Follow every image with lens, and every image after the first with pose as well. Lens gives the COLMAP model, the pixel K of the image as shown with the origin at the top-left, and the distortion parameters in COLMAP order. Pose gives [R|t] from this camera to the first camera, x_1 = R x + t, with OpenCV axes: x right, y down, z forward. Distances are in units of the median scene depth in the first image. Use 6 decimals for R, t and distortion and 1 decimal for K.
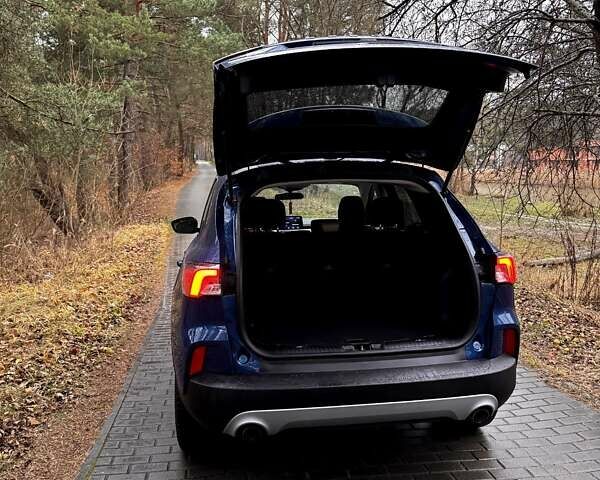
lens RADIAL K [[567.6, 0, 297.5], [0, 567.6, 232.2], [0, 0, 1]] dist [0.141767, -0.319030]
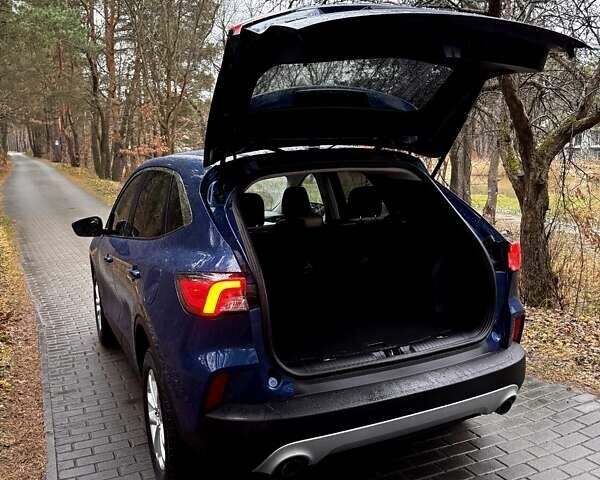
lens RADIAL K [[560.2, 0, 300.0], [0, 560.2, 240.0], [0, 0, 1]] dist [0.112073, -0.196625]
pose [[0.951068, -0.055753, 0.303910, -0.290509], [0.046190, 0.998188, 0.038570, -0.019202], [-0.305510, -0.022645, 0.951920, 0.187976]]
